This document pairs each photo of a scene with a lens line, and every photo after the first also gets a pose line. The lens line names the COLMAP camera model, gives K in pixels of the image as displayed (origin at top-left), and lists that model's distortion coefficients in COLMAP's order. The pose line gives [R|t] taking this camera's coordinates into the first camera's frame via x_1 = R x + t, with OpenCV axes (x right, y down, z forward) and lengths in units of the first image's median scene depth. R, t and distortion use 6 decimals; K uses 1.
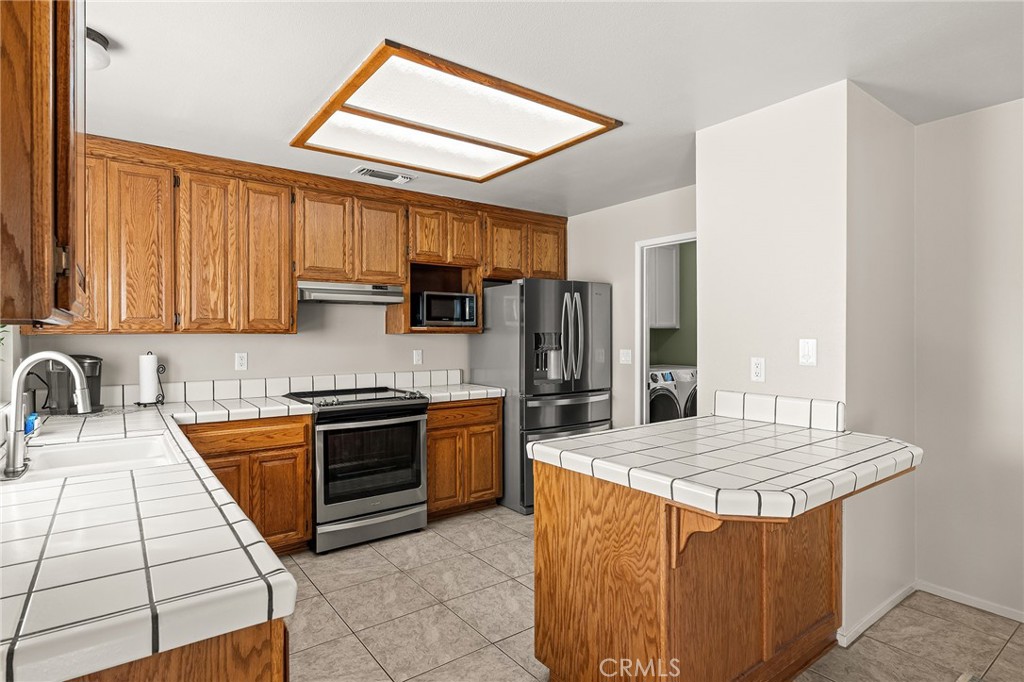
lens RADIAL K [[547.4, 0, 510.4], [0, 547.4, 337.2], [0, 0, 1]] dist [0.001433, 0.000364]
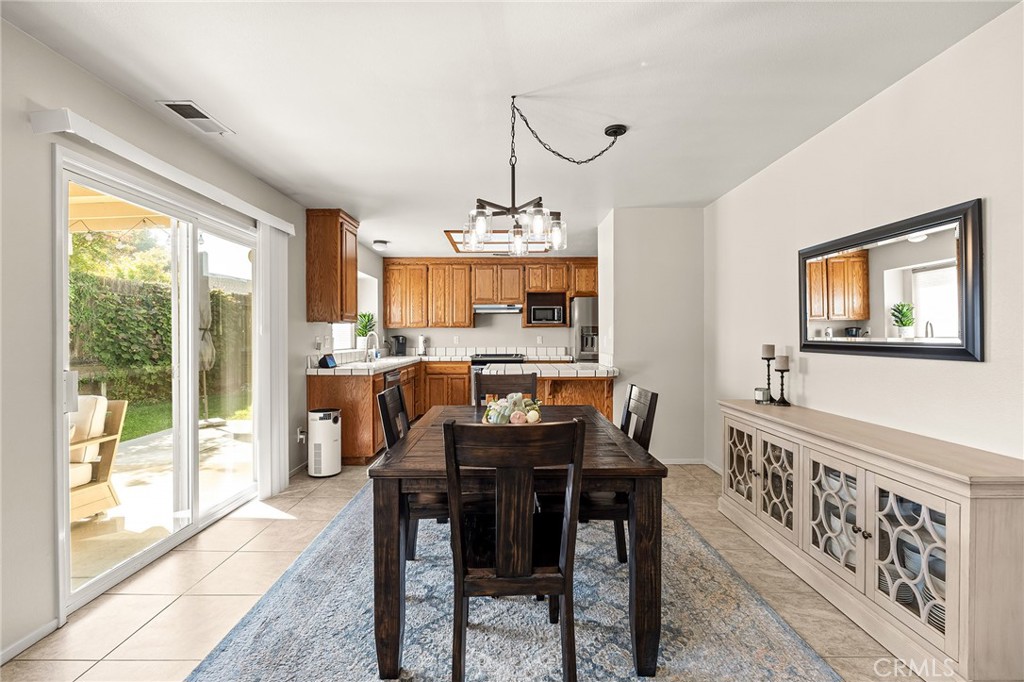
lens RADIAL K [[470.6, 0, 512.4], [0, 470.6, 336.3], [0, 0, 1]] dist [0.001572, -0.000014]
pose [[0.811030, 0.001568, -0.585002, 0.909969], [-0.000531, 0.999998, 0.001945, 0.025978], [0.585004, -0.001267, 0.811029, -0.516426]]
